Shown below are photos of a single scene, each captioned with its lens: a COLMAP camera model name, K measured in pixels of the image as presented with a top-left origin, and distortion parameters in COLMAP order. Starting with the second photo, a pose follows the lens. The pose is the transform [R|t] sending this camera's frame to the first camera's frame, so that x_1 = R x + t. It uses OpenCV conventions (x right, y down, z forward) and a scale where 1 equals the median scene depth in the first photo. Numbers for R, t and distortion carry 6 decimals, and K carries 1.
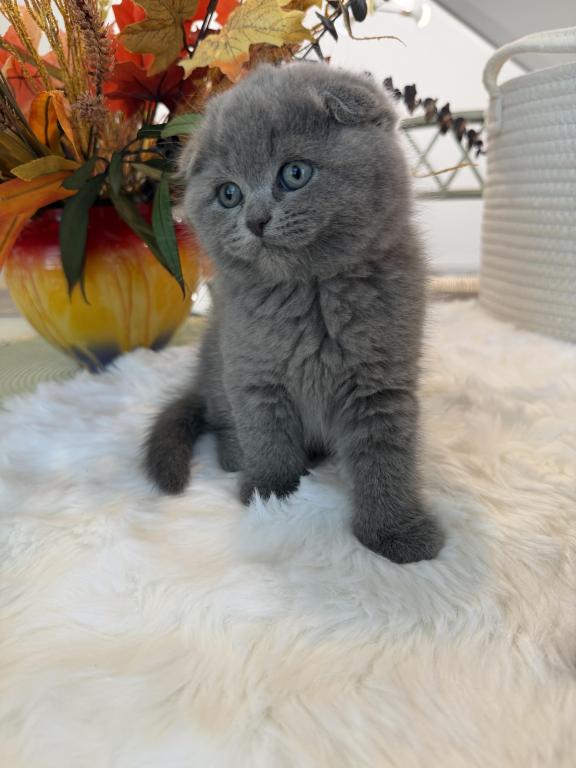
lens RADIAL K [[591.8, 0, 288.0], [0, 591.8, 384.0], [0, 0, 1]] dist [-0.044532, -0.002302]
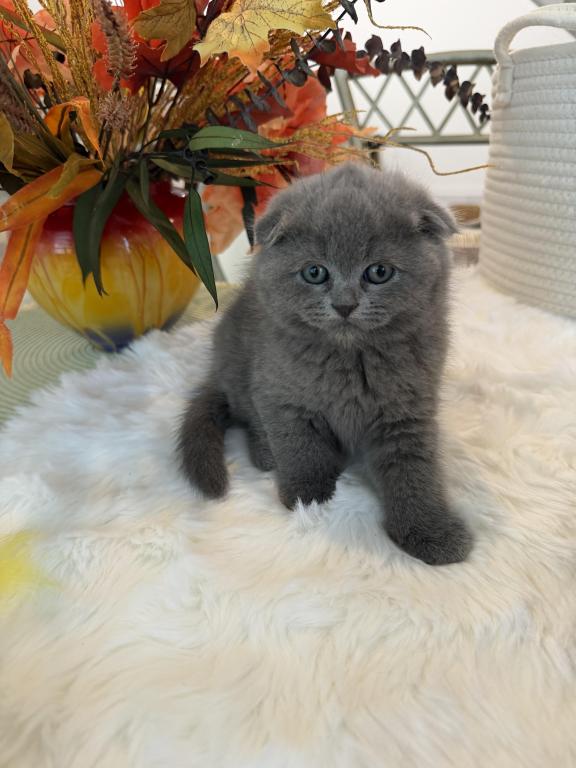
lens RADIAL K [[586.3, 0, 288.4], [0, 586.3, 388.9], [0, 0, 1]] dist [-0.049145, 0.003385]
pose [[0.998881, -0.021433, 0.042149, -0.090122], [0.015375, 0.990155, 0.139126, -0.134137], [-0.044716, -0.138322, 0.989377, -0.025788]]
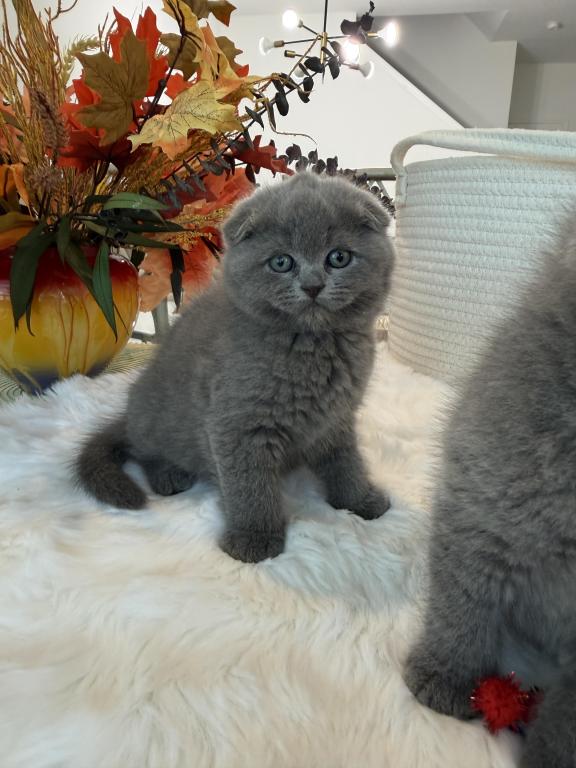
lens RADIAL K [[584.1, 0, 294.3], [0, 584.1, 342.8], [0, 0, 1]] dist [-0.051455, 0.058739]
pose [[0.993978, 0.049887, 0.097567, 0.058841], [-0.040246, 0.994332, -0.098407, -0.040863], [-0.101923, 0.093887, 0.990352, -0.167421]]
